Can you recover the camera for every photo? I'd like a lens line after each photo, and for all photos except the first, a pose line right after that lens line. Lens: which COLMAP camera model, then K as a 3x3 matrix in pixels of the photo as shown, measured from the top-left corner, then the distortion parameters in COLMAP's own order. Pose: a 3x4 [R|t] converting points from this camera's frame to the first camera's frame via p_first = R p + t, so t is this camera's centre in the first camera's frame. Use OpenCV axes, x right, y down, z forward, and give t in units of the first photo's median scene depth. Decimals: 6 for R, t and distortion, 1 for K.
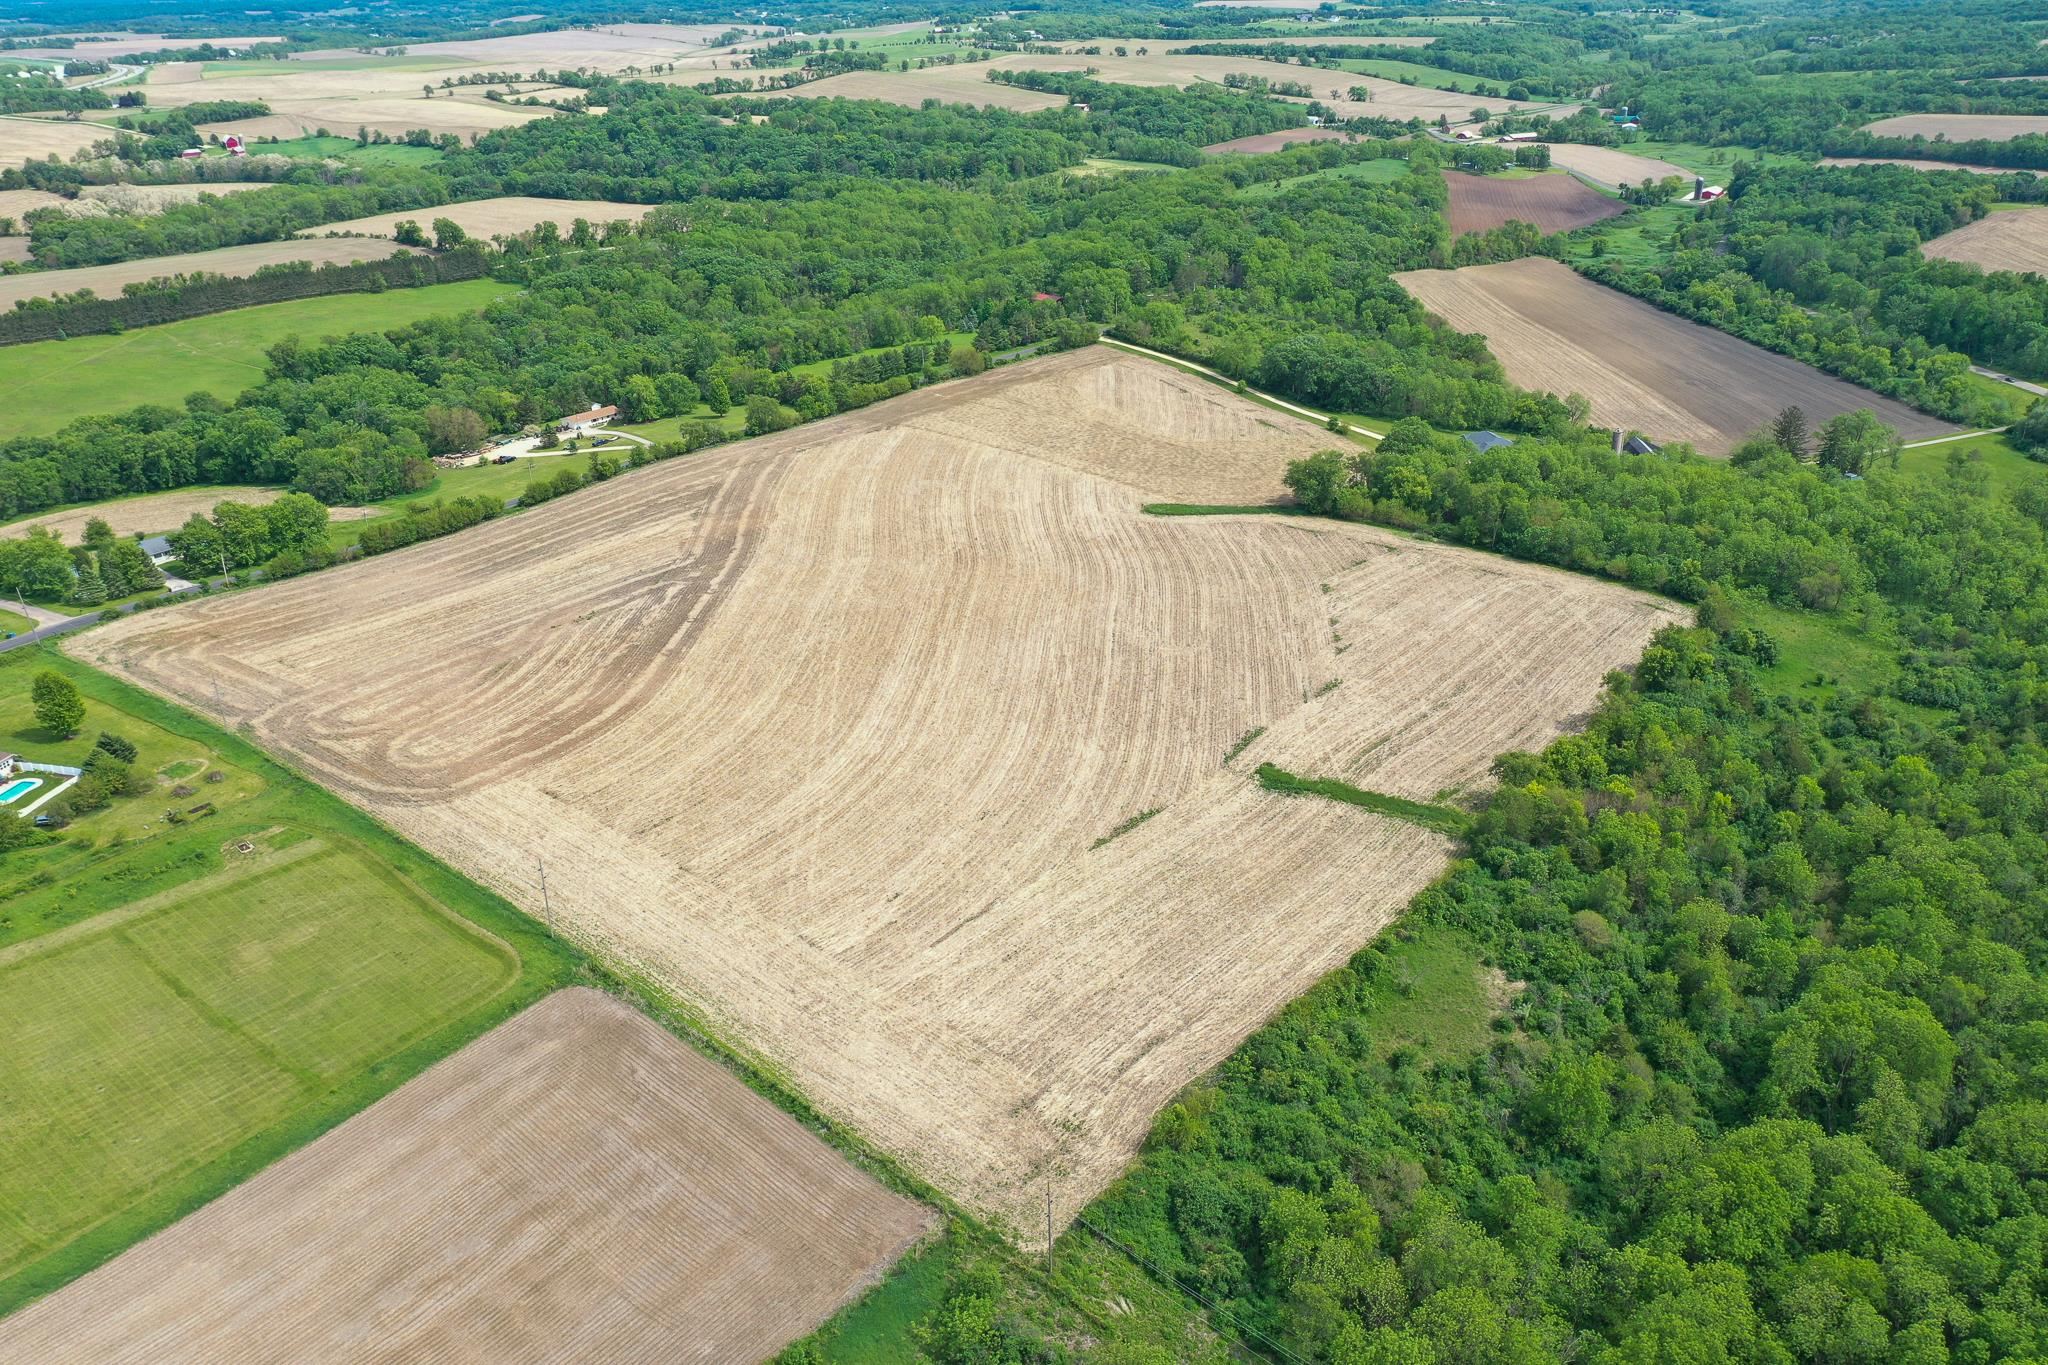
lens RADIAL K [[1606.8, 0, 1024.6], [0, 1606.8, 672.7], [0, 0, 1]] dist [0.008690, 0.000955]
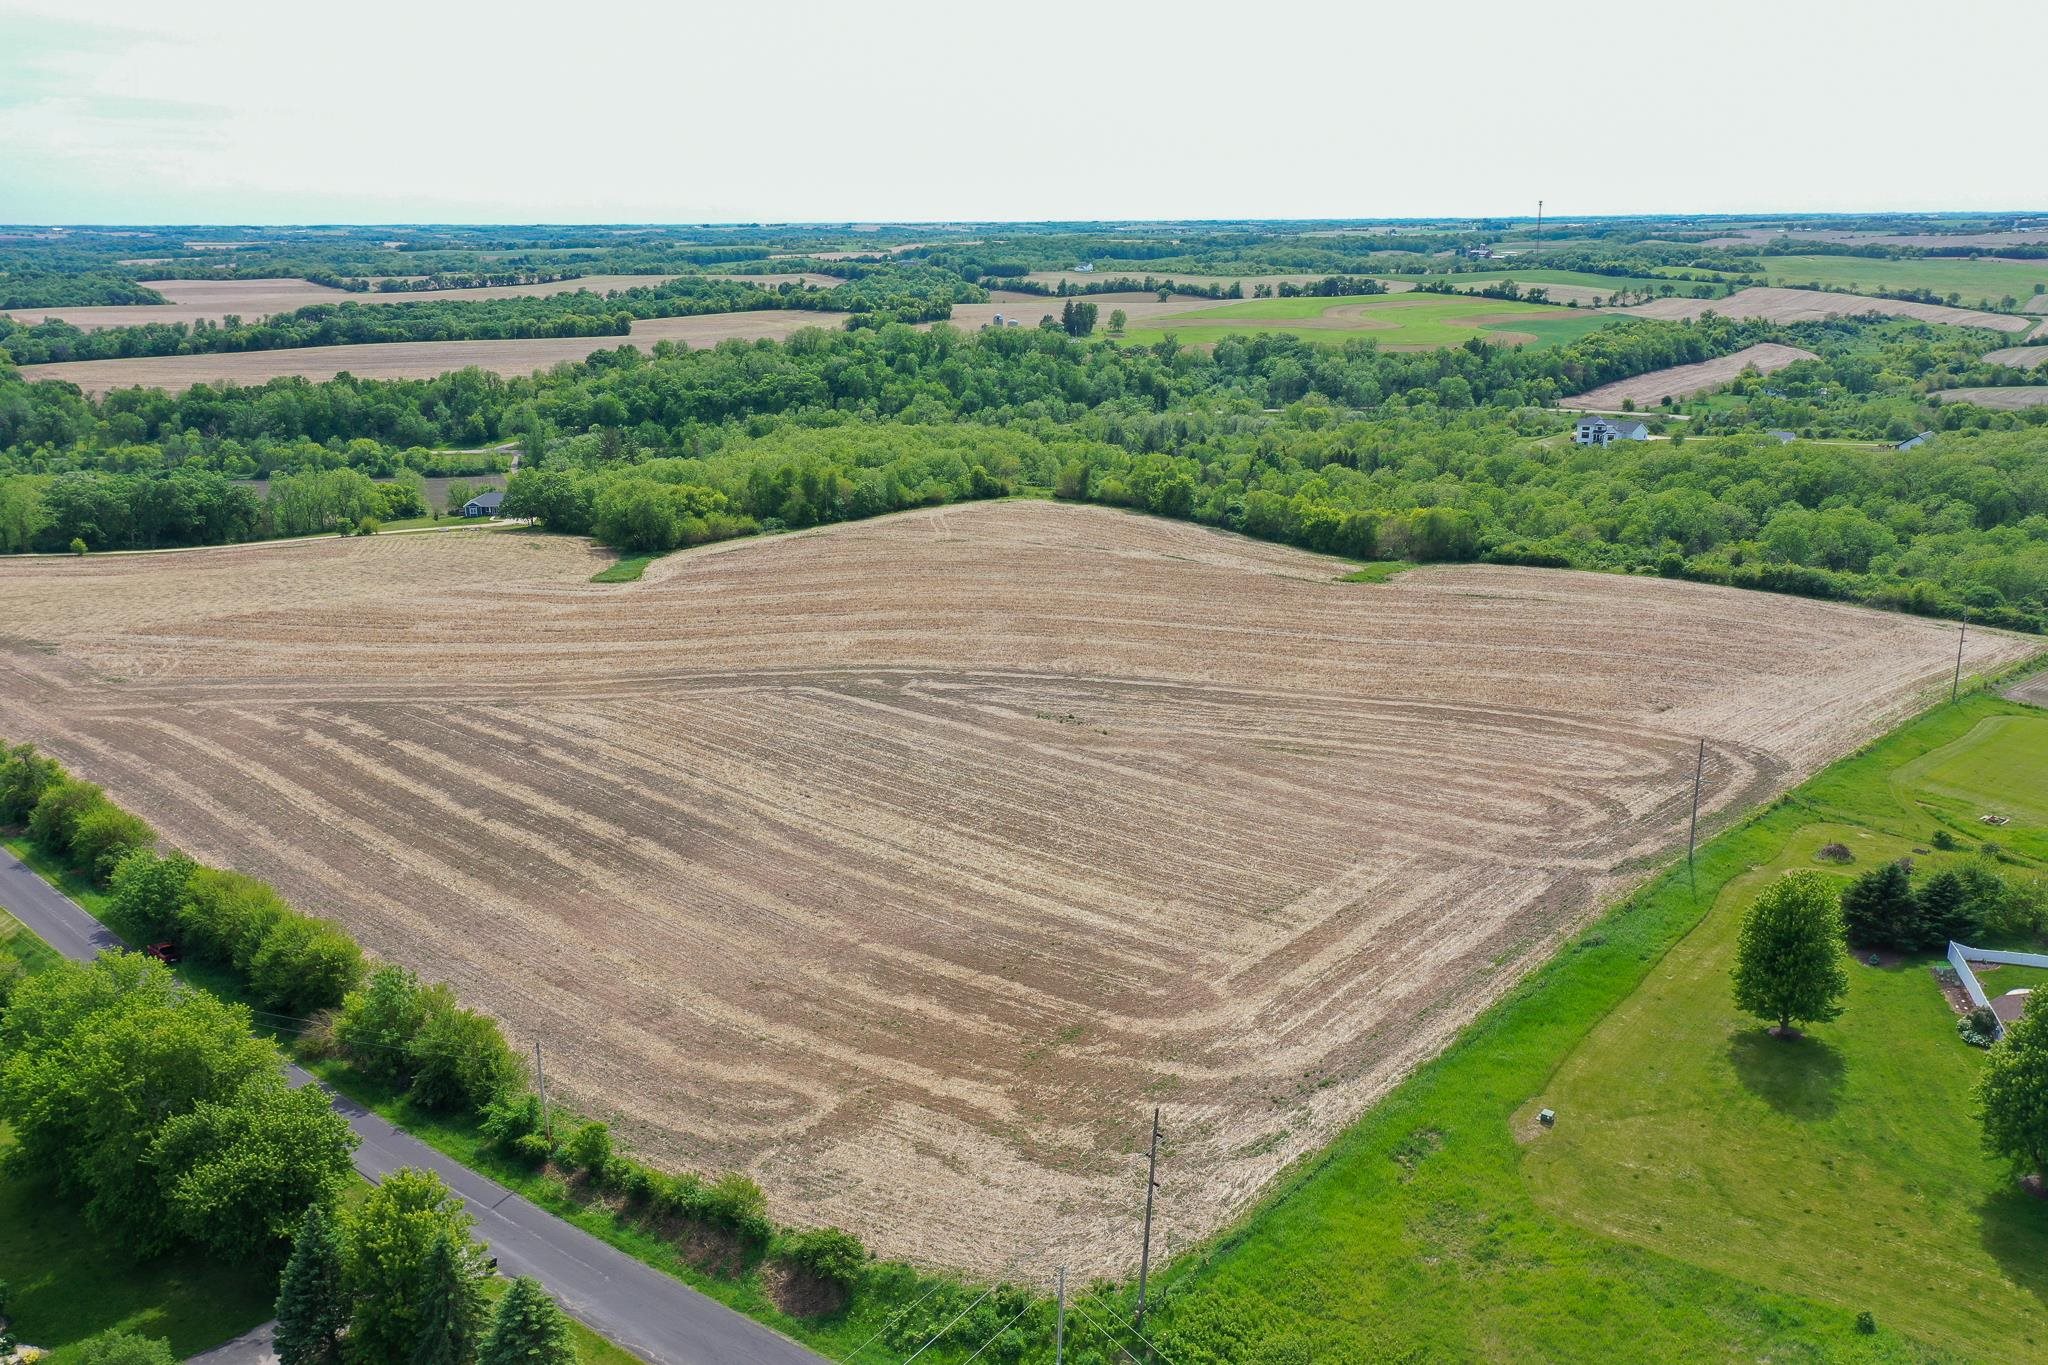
lens RADIAL K [[1606.8, 0, 1024.2], [0, 1606.8, 668.2], [0, 0, 1]] dist [0.008690, 0.000955]
pose [[0.064903, -0.244865, 0.967383, -0.661291], [0.412311, 0.889387, 0.197460, -0.136275], [-0.908728, 0.386047, 0.158684, 0.728574]]
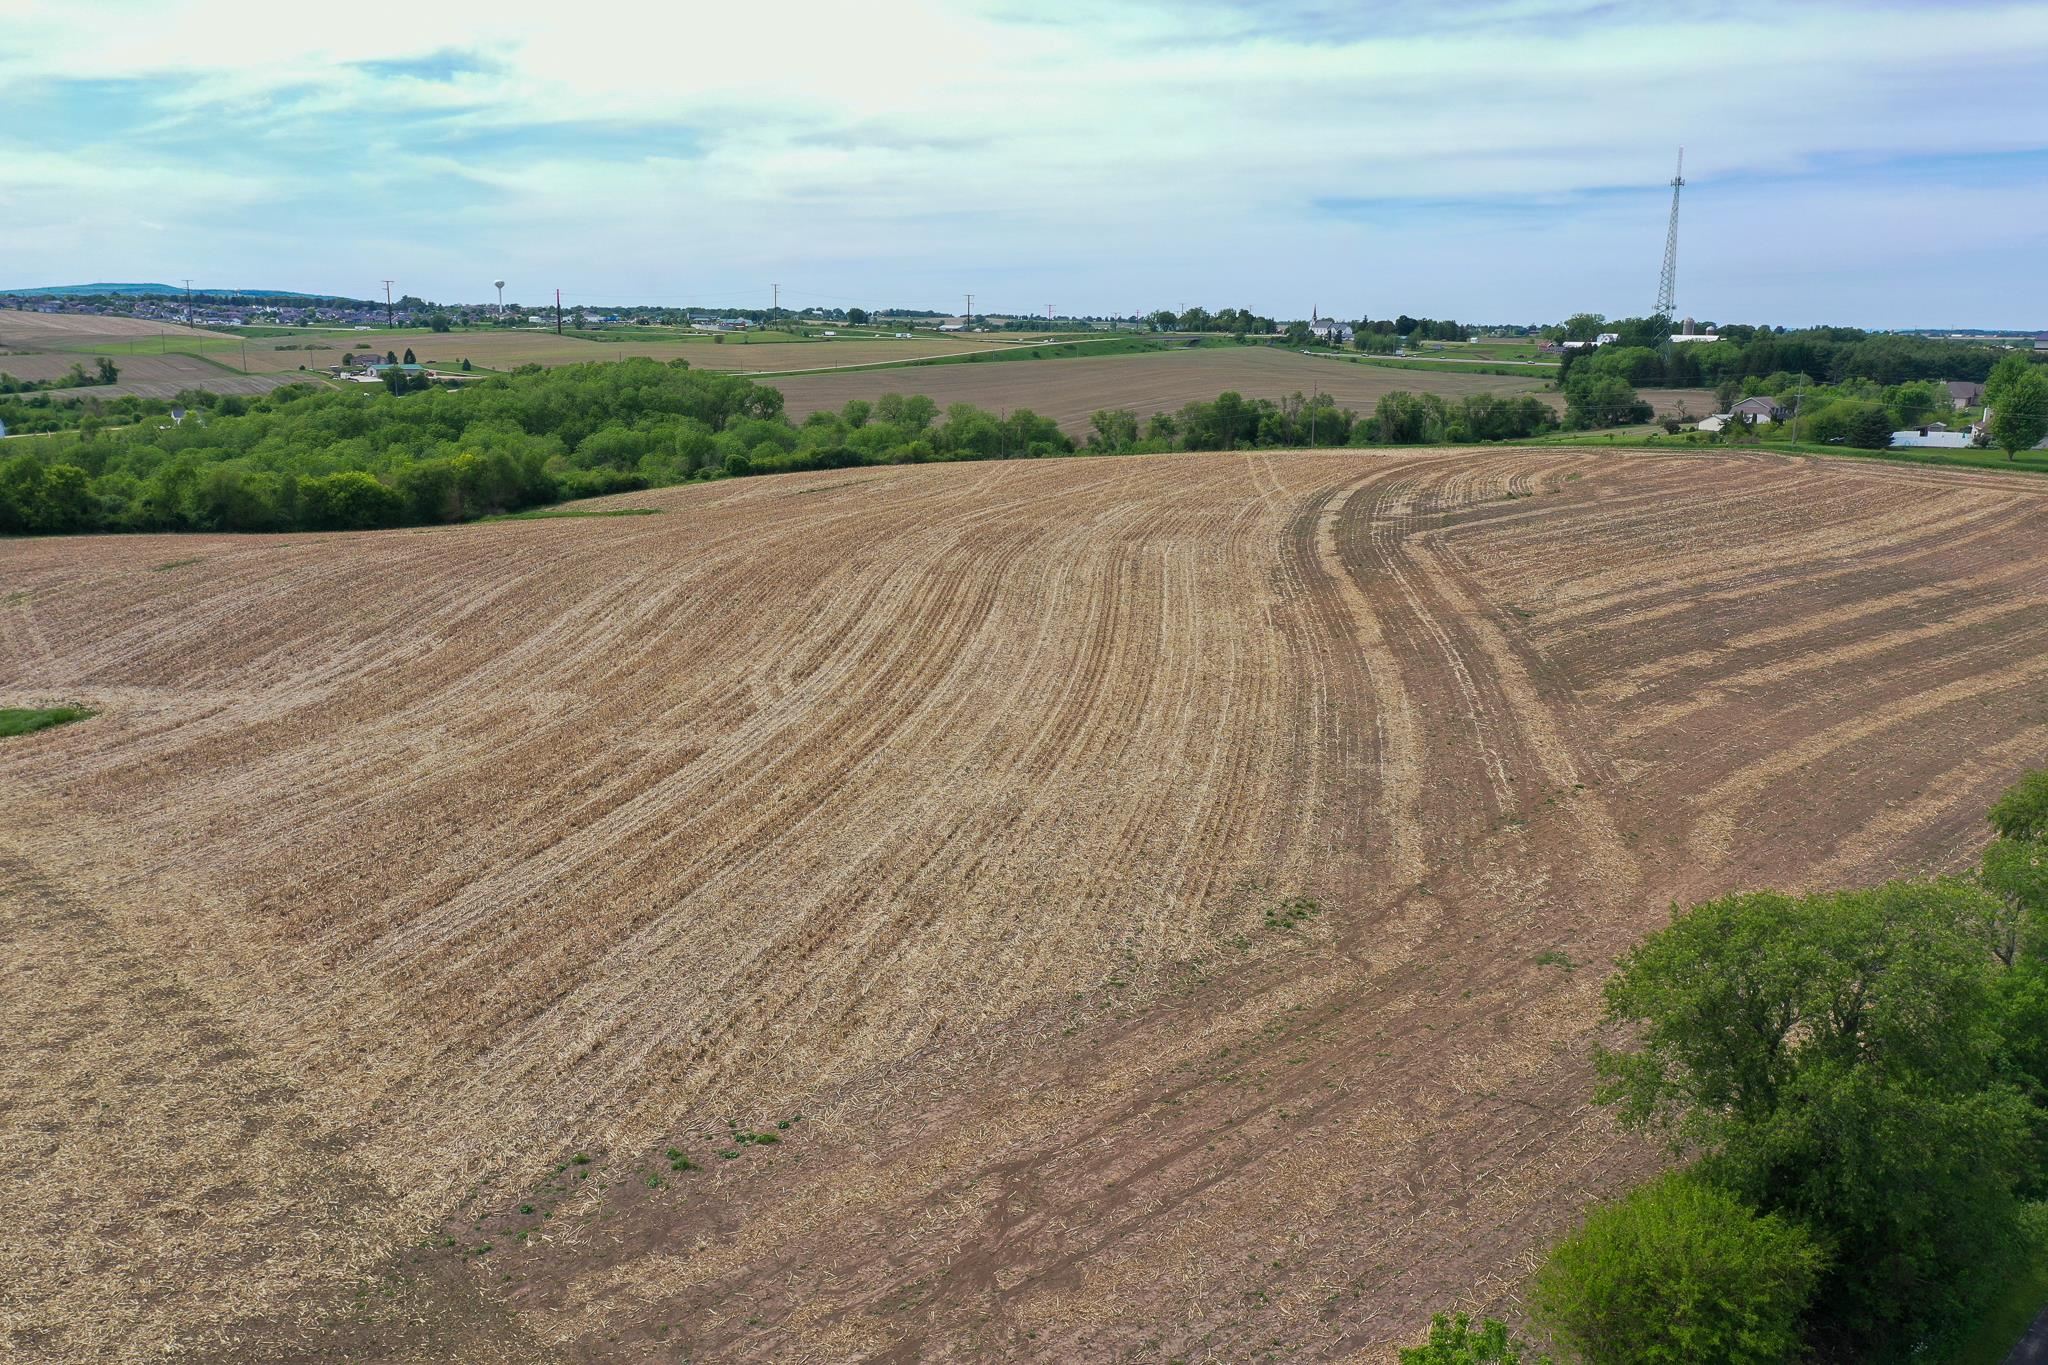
lens RADIAL K [[1606.8, 0, 1020.8], [0, 1606.8, 689.2], [0, 0, 1]] dist [0.008690, 0.000955]
pose [[-0.987611, -0.022700, 0.155272, -0.149697], [0.075122, 0.800340, 0.594822, -0.272320], [-0.137773, 0.599117, -0.788719, 1.220575]]
